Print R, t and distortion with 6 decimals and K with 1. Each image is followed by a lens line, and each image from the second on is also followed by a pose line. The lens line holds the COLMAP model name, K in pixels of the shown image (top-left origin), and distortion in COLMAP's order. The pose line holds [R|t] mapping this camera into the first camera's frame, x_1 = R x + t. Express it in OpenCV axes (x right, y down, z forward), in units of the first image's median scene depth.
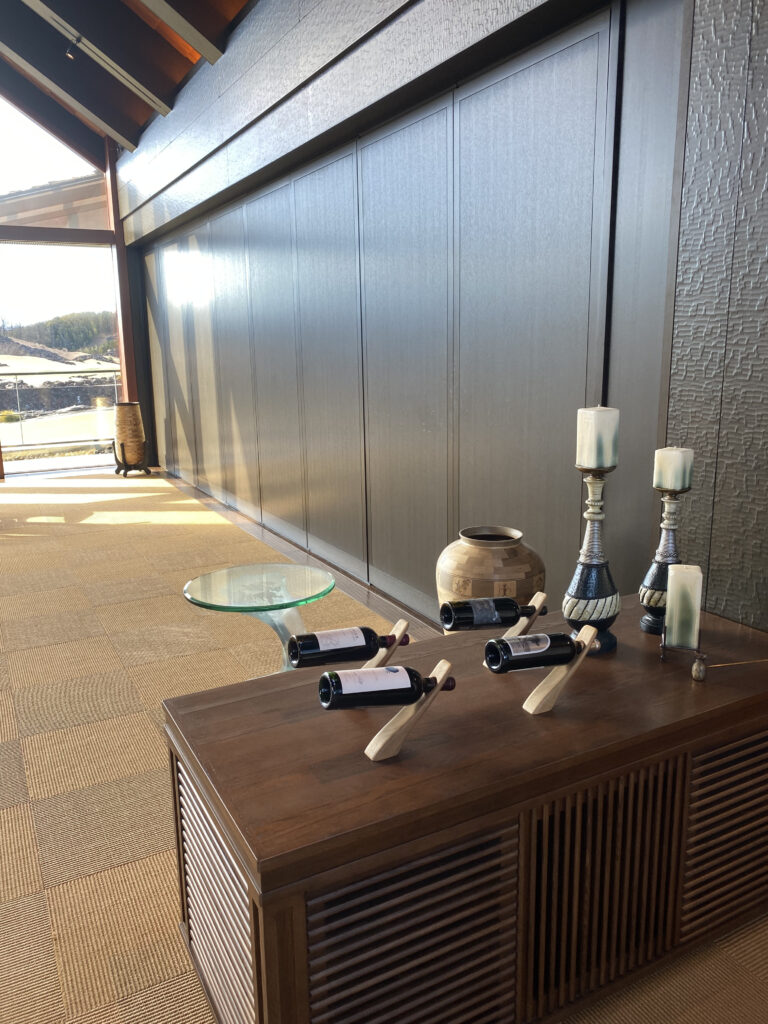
lens RADIAL K [[779.5, 0, 384.0], [0, 779.5, 512.0], [0, 0, 1]] dist [-0.003951, -0.002025]
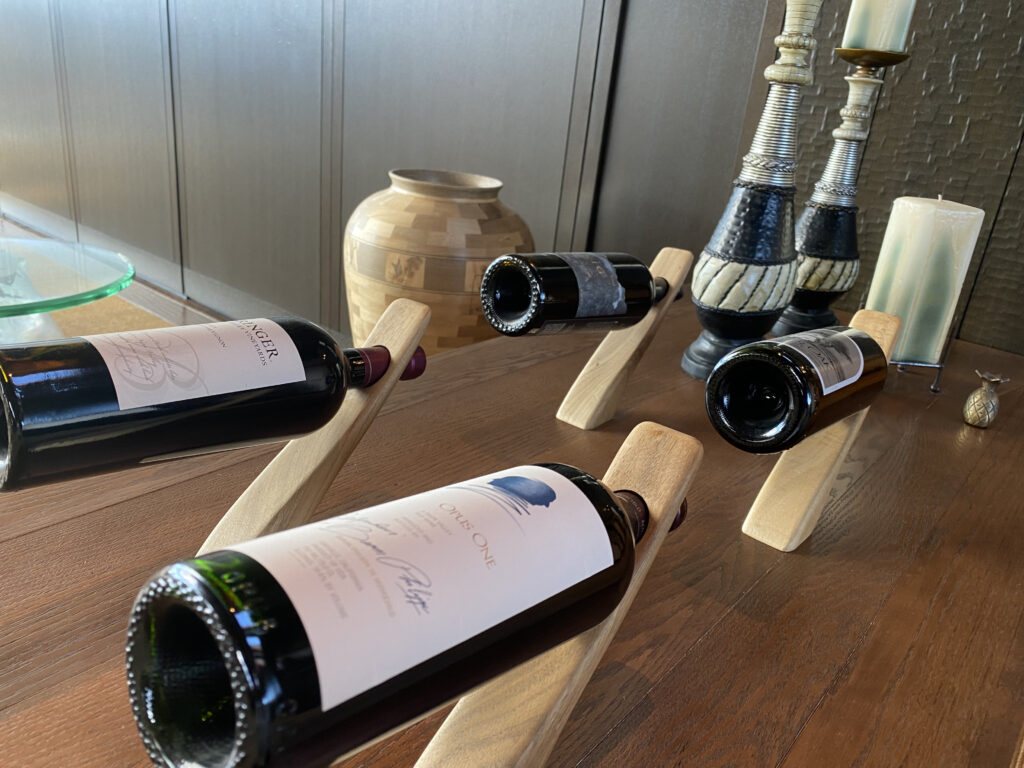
lens RADIAL K [[774.3, 0, 512.0], [0, 774.3, 384.0], [0, 0, 1]] dist [0.157549, -0.286076]
pose [[0.922720, -0.040805, 0.383305, -0.048568], [-0.026105, 0.985484, 0.167751, 0.095867], [-0.384586, -0.164794, 0.908260, 0.561170]]
